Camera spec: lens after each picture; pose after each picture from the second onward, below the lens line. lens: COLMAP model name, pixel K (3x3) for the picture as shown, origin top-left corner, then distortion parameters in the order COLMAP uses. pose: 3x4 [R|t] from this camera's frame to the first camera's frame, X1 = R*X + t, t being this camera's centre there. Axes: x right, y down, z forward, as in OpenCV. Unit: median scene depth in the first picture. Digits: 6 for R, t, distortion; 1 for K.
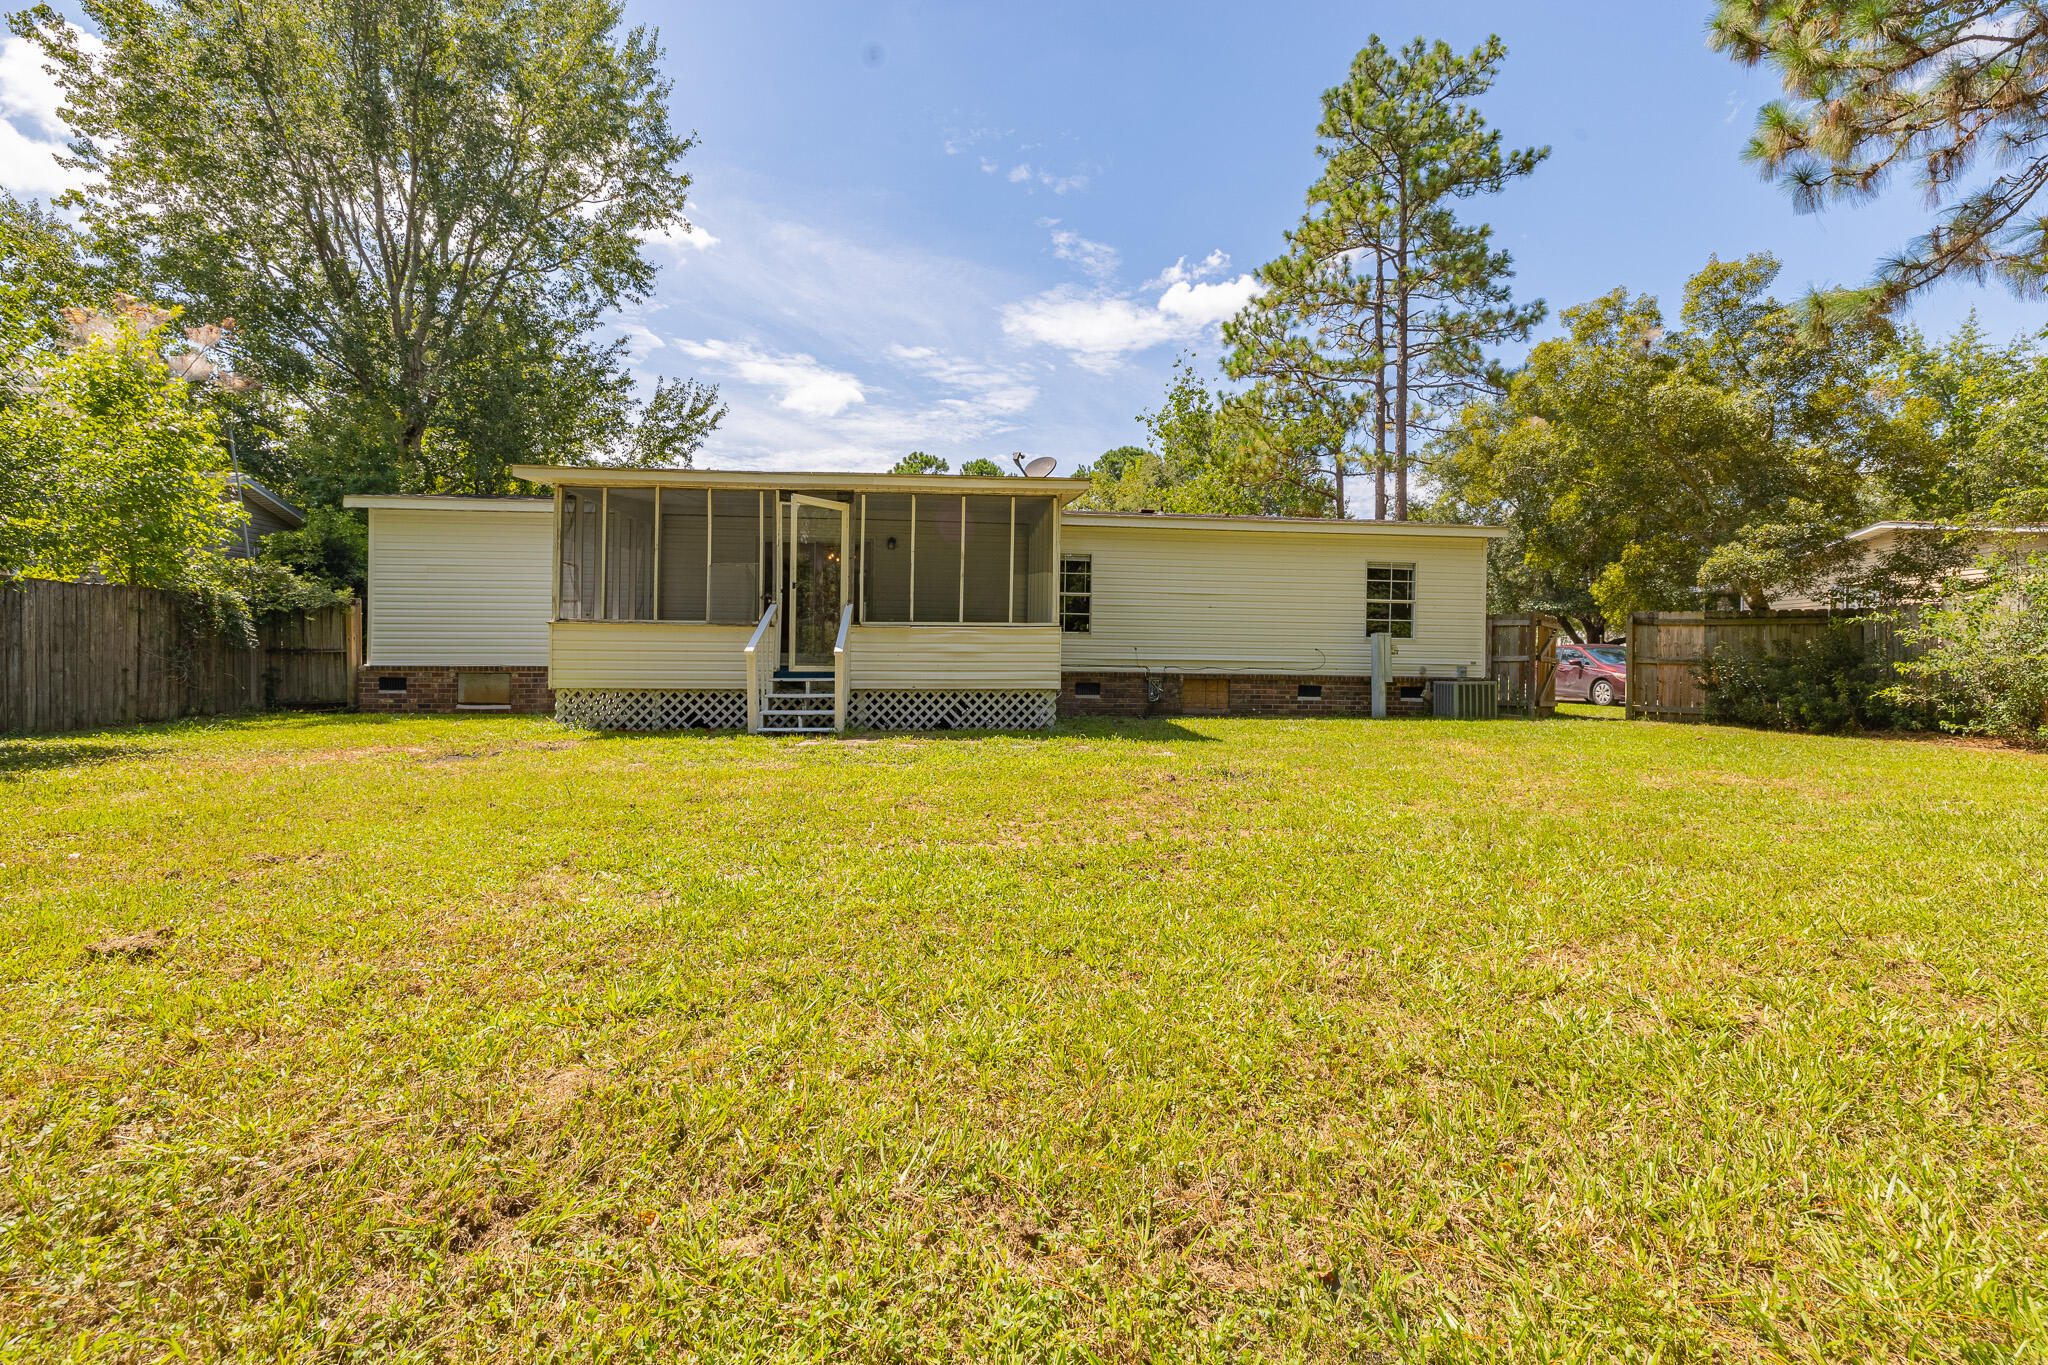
lens RADIAL K [[860.7, 0, 1022.1], [0, 860.7, 671.8], [0, 0, 1]] dist [0.001608, 0.000311]
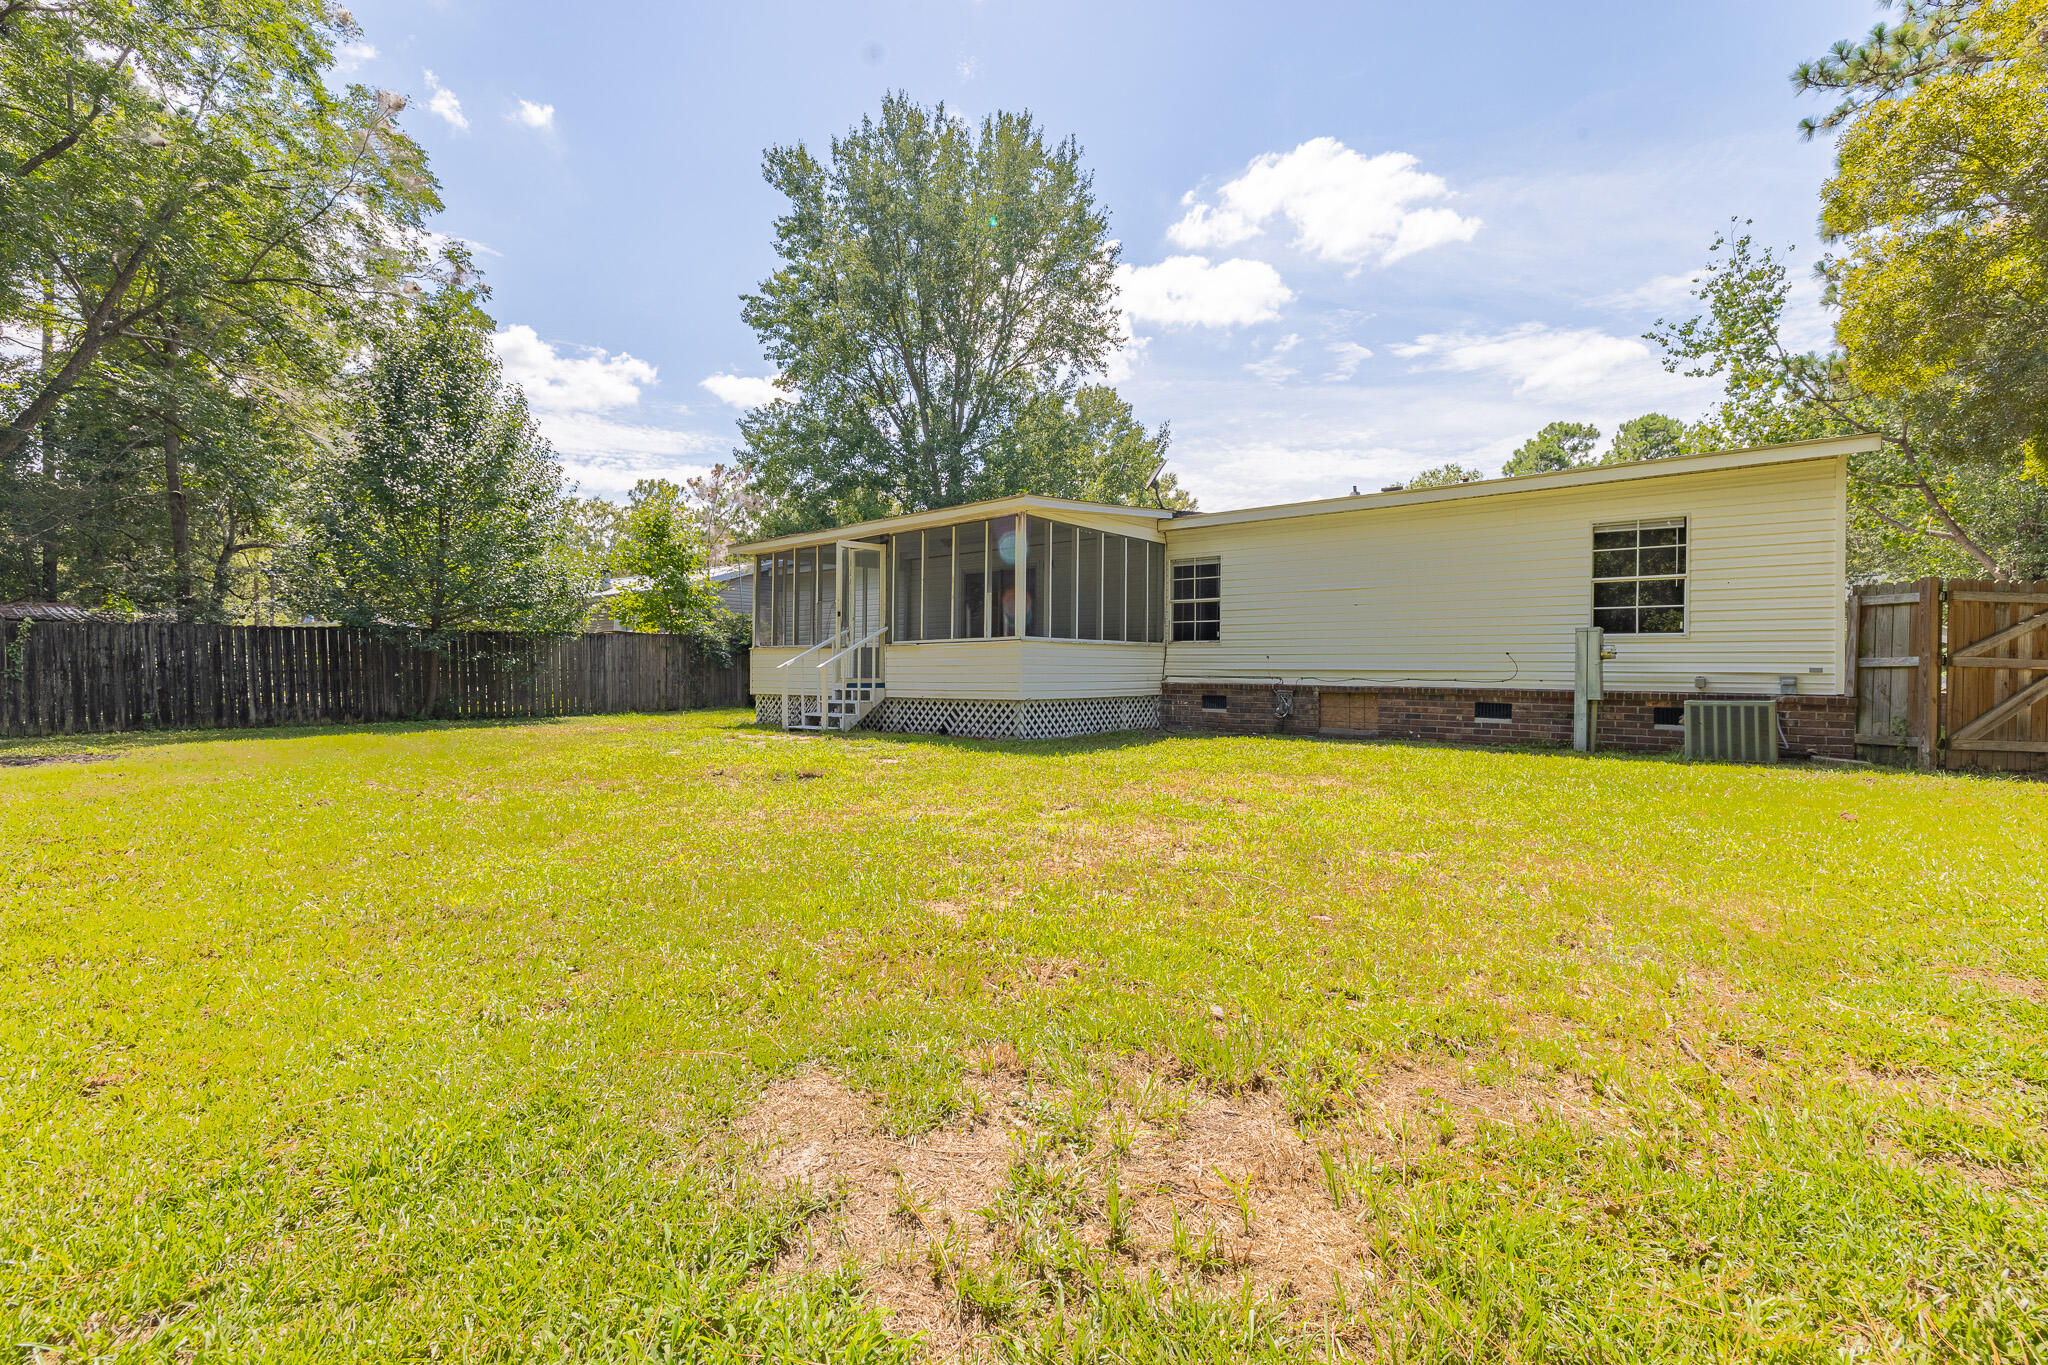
lens RADIAL K [[860.7, 0, 1022.1], [0, 860.7, 671.8], [0, 0, 1]] dist [0.001608, 0.000311]
pose [[0.709830, -0.006625, -0.704341, 0.569865], [0.000708, 0.999962, -0.008692, -0.004479], [0.704372, 0.005671, 0.709808, 0.199371]]
